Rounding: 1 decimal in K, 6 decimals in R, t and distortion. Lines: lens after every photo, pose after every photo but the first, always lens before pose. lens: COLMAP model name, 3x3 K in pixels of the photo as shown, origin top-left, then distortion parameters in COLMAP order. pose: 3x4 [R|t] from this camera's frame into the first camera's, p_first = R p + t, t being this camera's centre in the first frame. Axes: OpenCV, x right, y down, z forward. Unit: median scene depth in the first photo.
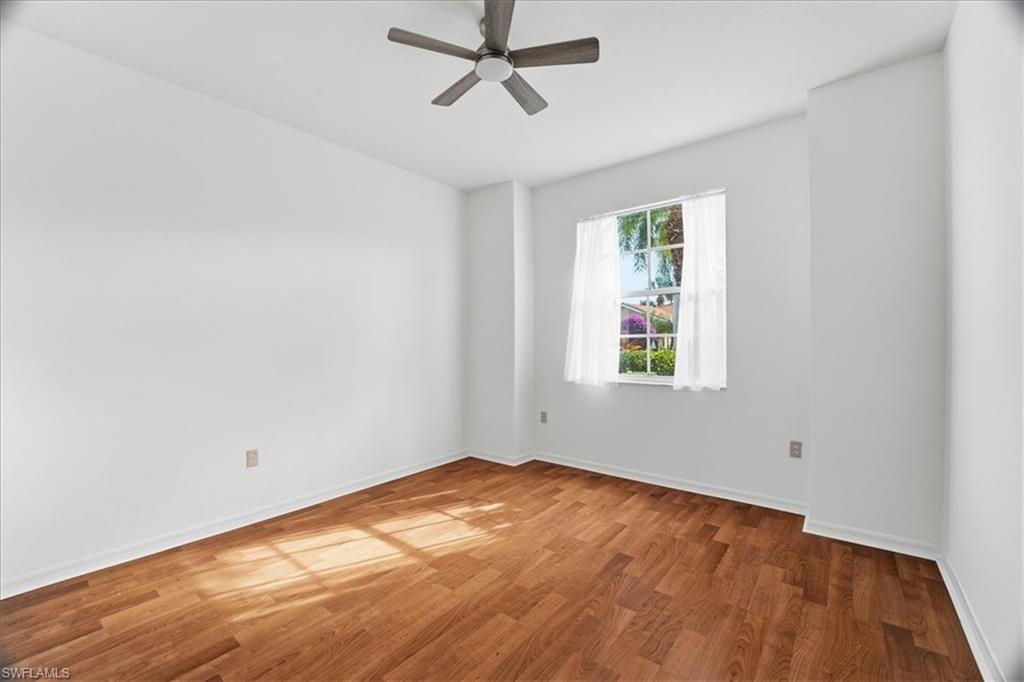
lens RADIAL K [[420.5, 0, 511.8], [0, 420.5, 333.7], [0, 0, 1]] dist [-0.016617, 0.000098]
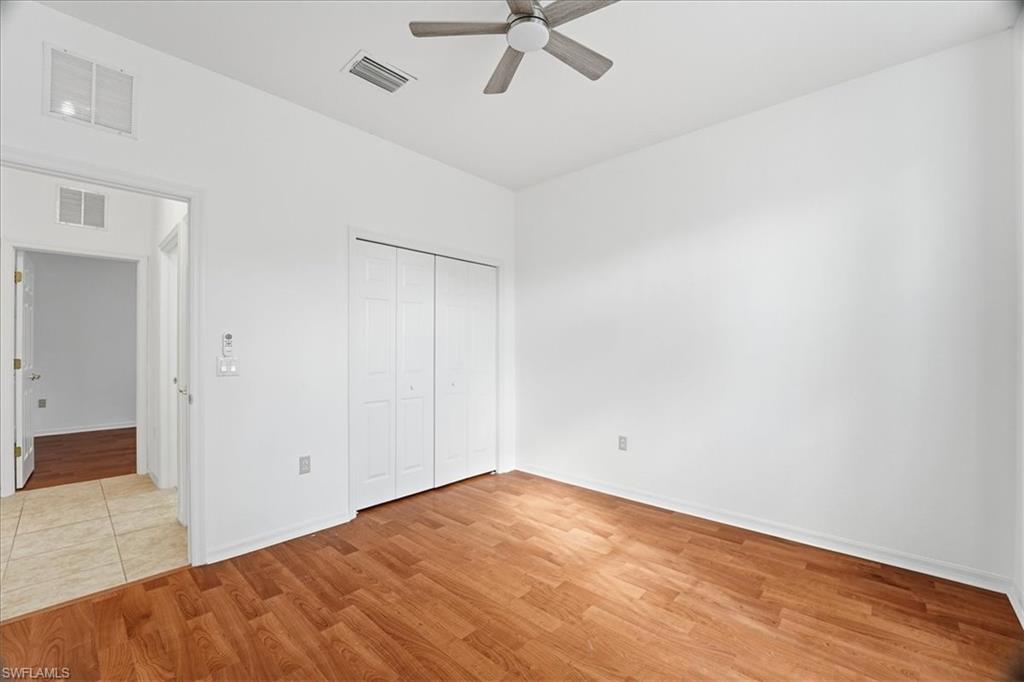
lens RADIAL K [[420.5, 0, 512.5], [0, 420.5, 349.6], [0, 0, 1]] dist [-0.016617, 0.000098]
pose [[-0.068549, 0.010378, -0.997594, 0.677772], [0.020229, 0.999755, 0.009010, 0.006065], [0.997443, -0.019563, -0.068742, 0.842430]]
